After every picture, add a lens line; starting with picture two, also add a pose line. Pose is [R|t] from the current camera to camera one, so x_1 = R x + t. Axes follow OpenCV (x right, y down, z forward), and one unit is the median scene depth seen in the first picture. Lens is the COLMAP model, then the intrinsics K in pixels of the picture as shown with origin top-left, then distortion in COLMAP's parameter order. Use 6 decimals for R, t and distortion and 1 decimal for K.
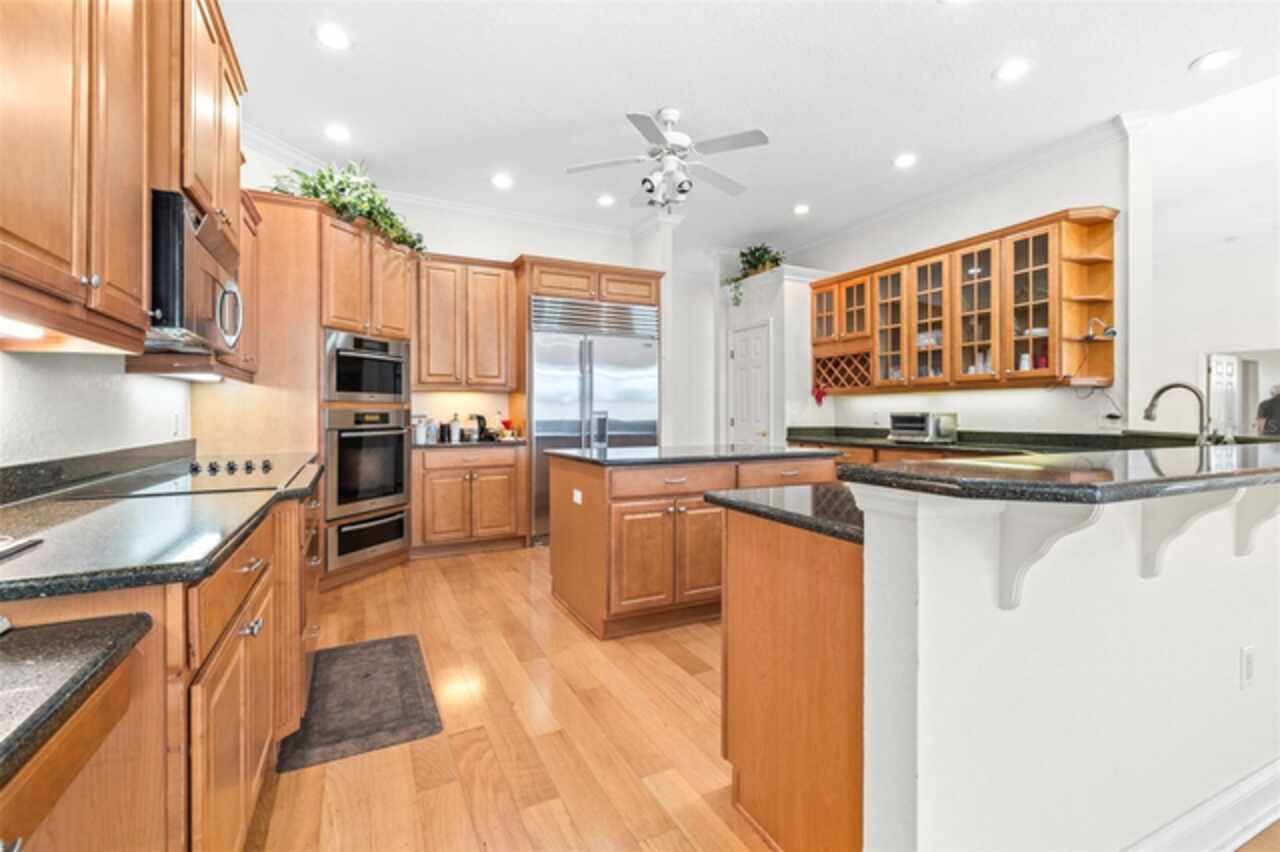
lens RADIAL K [[544.7, 0, 636.1], [0, 544.7, 423.2], [0, 0, 1]] dist [-0.000099, 0.000086]
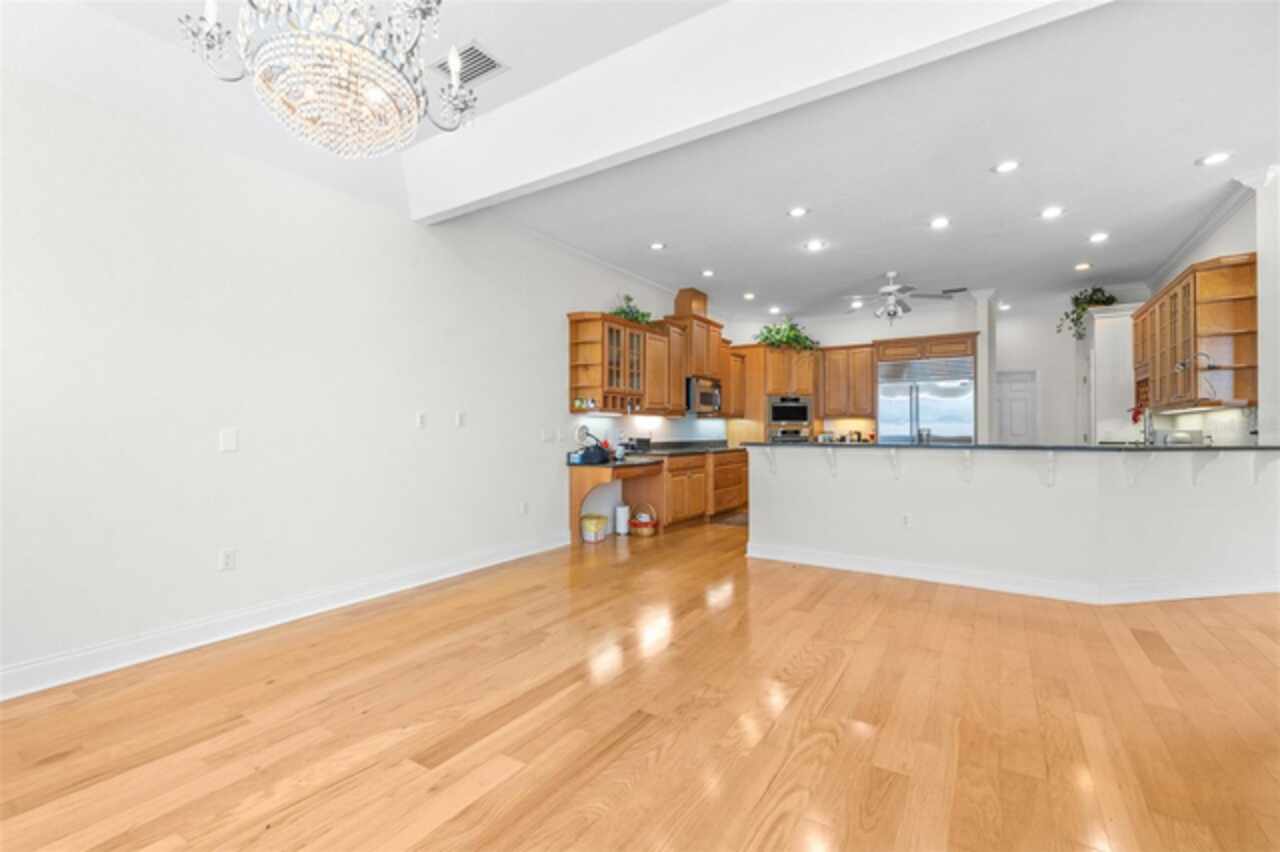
lens RADIAL K [[544.7, 0, 636.1], [0, 544.7, 423.2], [0, 0, 1]] dist [-0.000099, 0.000086]
pose [[0.488701, -0.008759, -0.872407, 1.042469], [-0.017379, 0.999653, -0.019772, 0.006470], [0.872278, 0.024824, 0.488379, -0.569130]]
